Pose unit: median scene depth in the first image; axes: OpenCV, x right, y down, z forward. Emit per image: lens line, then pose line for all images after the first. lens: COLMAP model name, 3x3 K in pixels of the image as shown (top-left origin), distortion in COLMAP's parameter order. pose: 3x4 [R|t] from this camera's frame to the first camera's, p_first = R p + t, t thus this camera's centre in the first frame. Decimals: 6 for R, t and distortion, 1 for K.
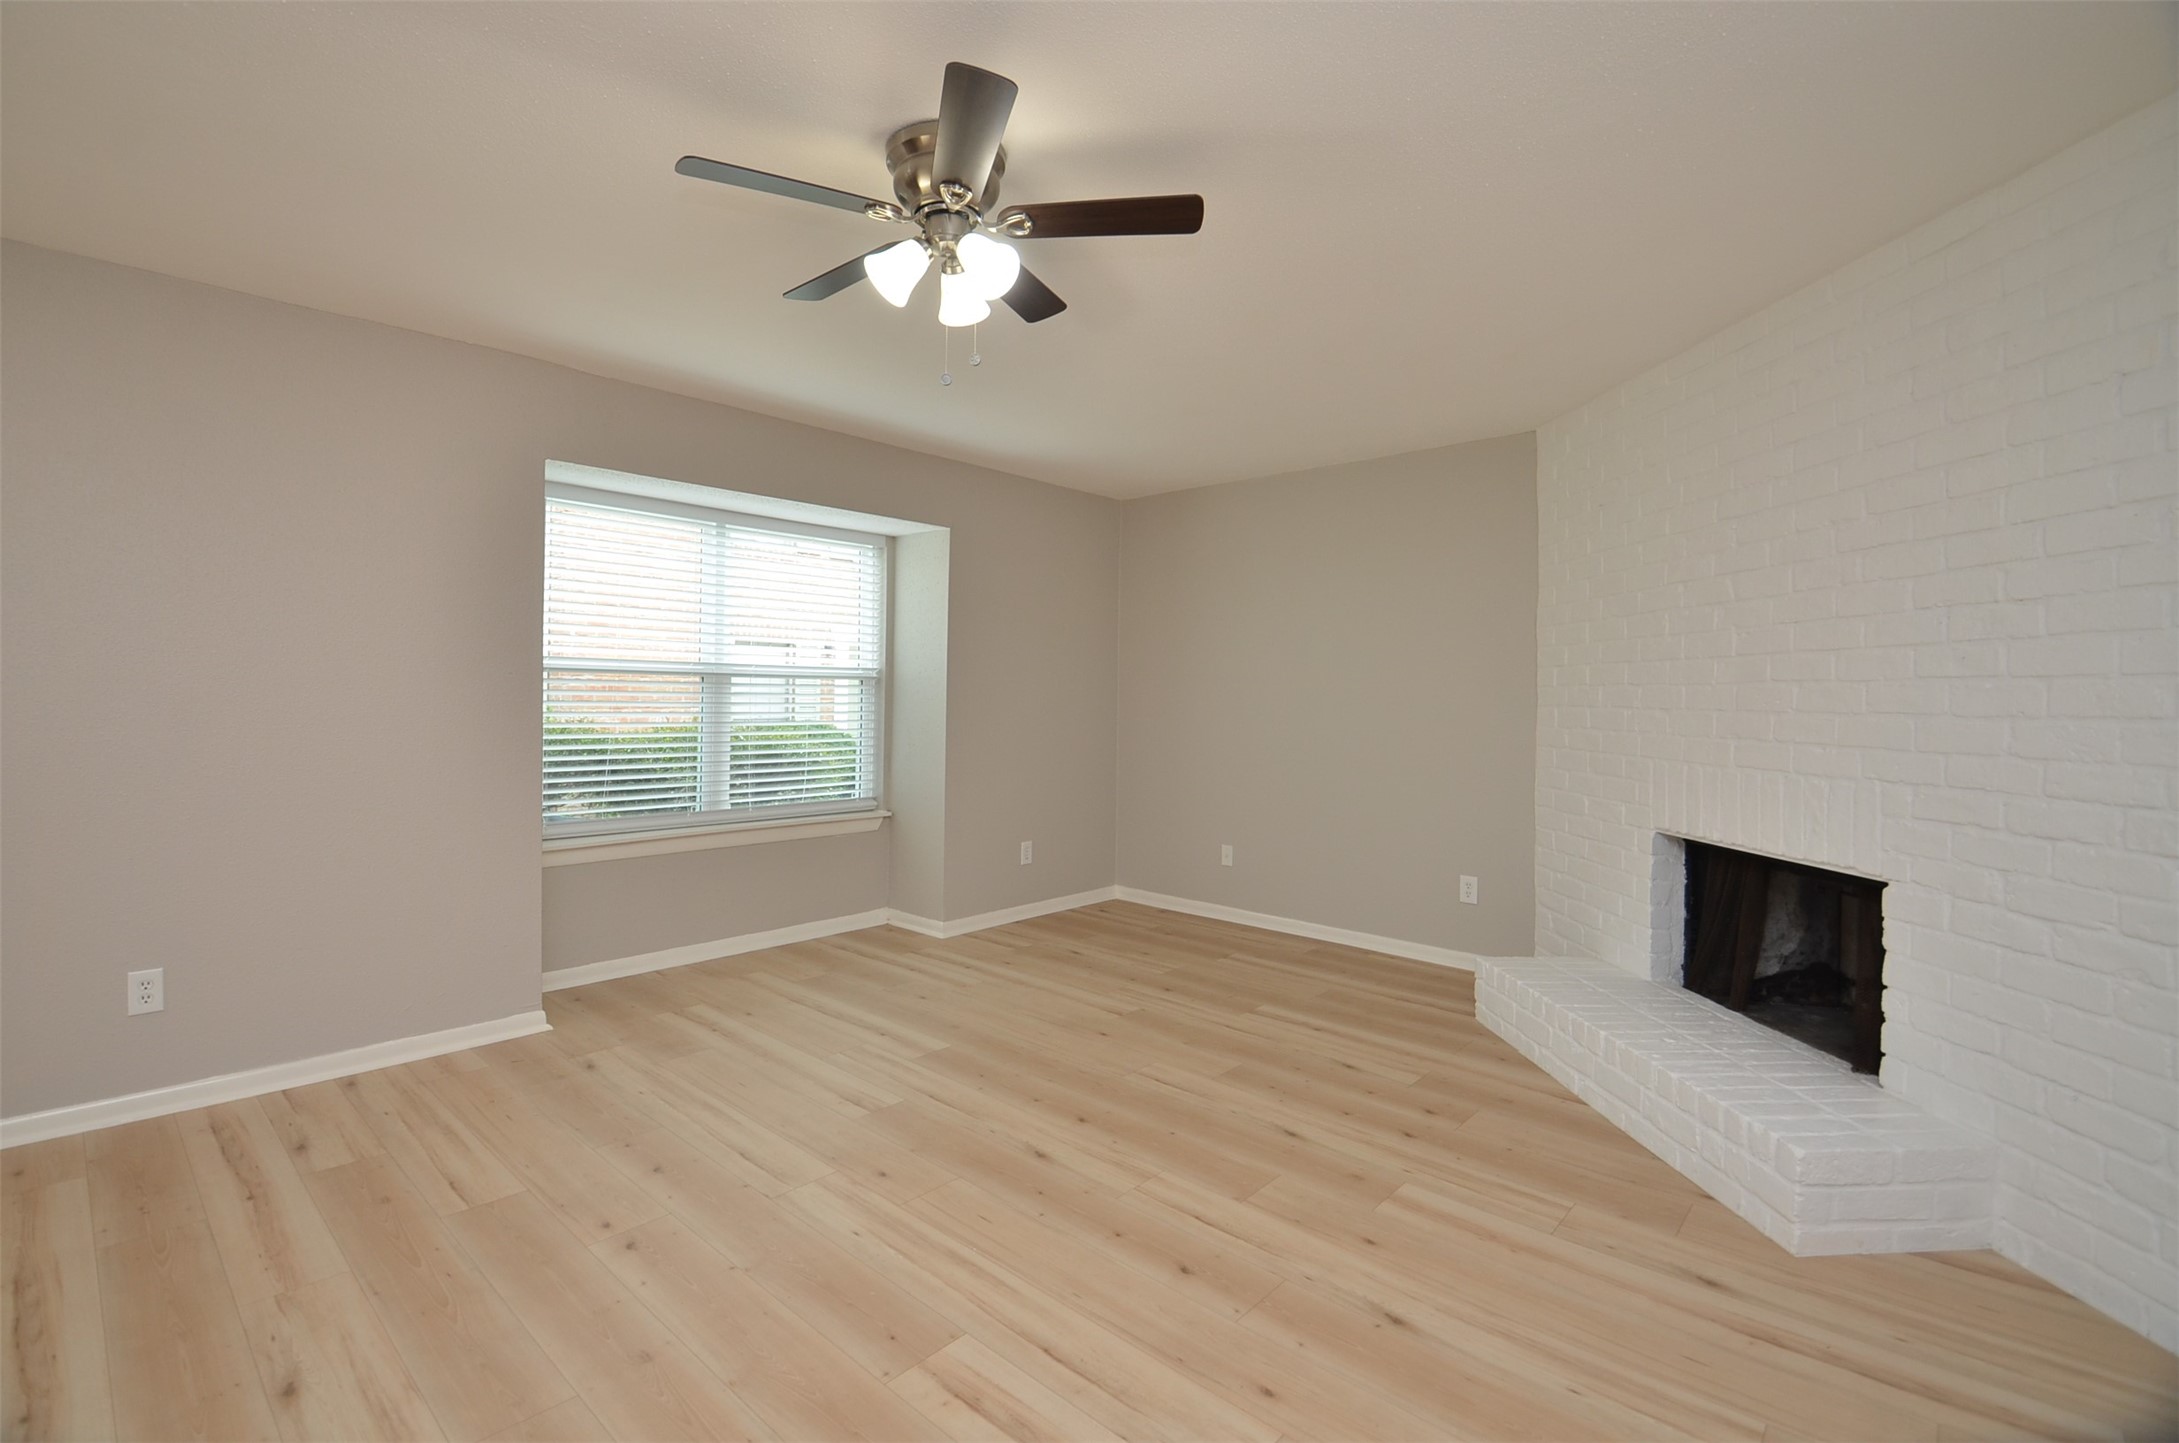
lens RADIAL K [[961.9, 0, 1065.6], [0, 961.9, 697.0], [0, 0, 1]] dist [0.002621, -0.016672]
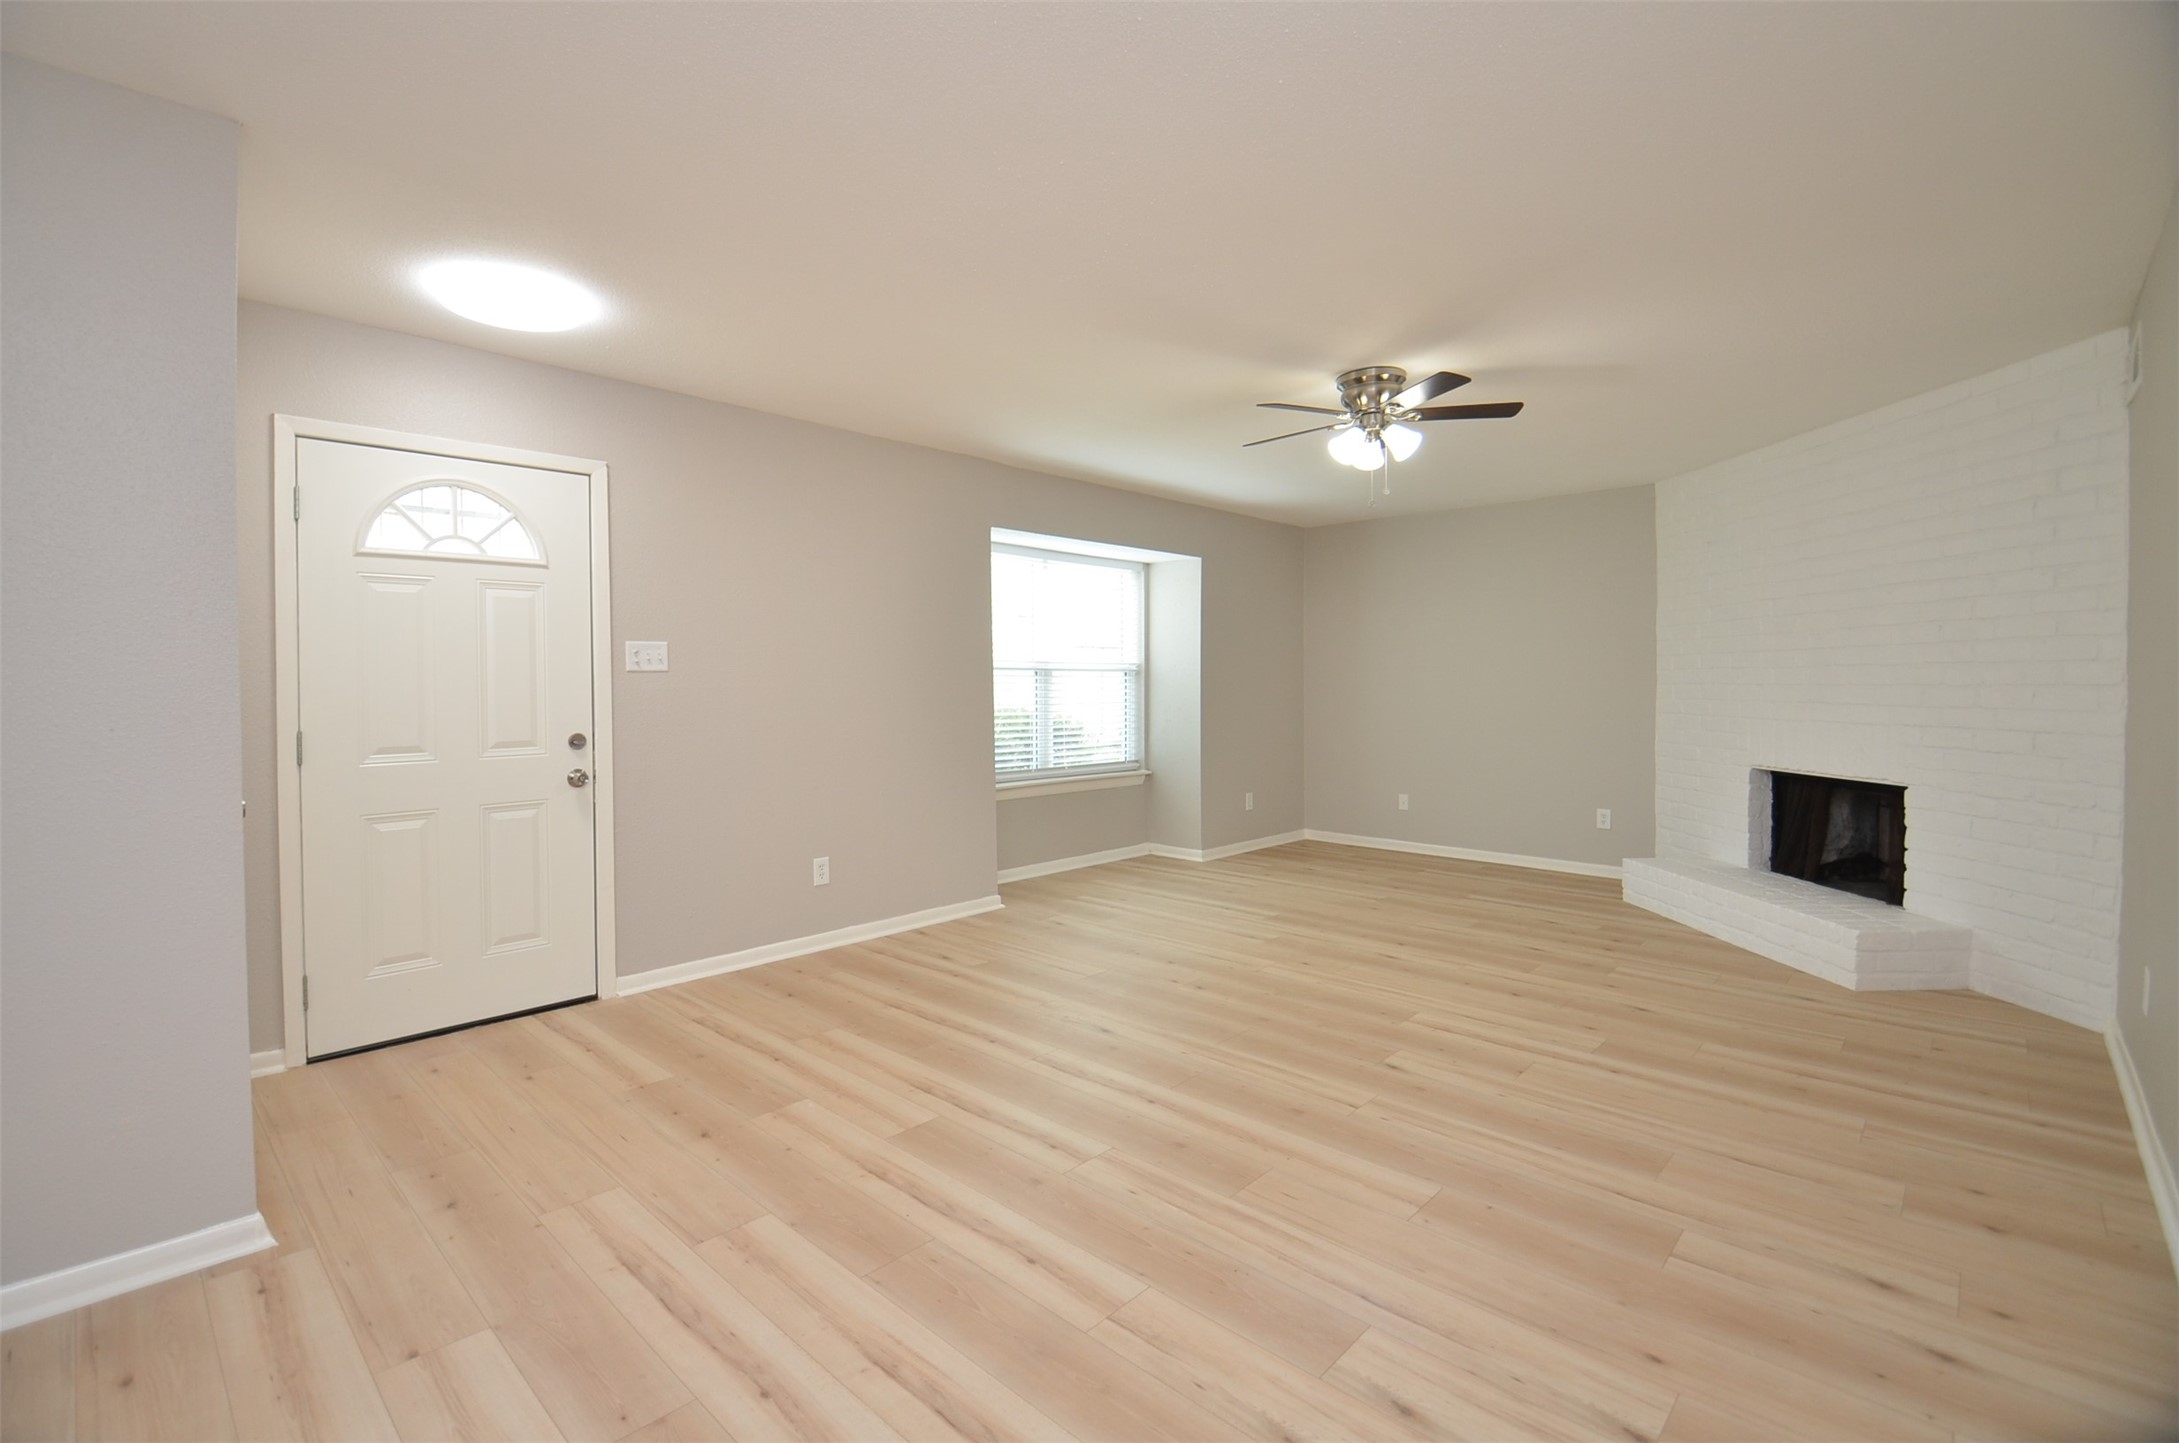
lens RADIAL K [[961.9, 0, 1062.8], [0, 961.9, 693.0], [0, 0, 1]] dist [0.002621, -0.016672]
pose [[0.999592, -0.013537, -0.025162, -0.446383], [0.013751, 0.999871, 0.008336, -0.001693], [0.025046, -0.008679, 0.999649, -0.550941]]
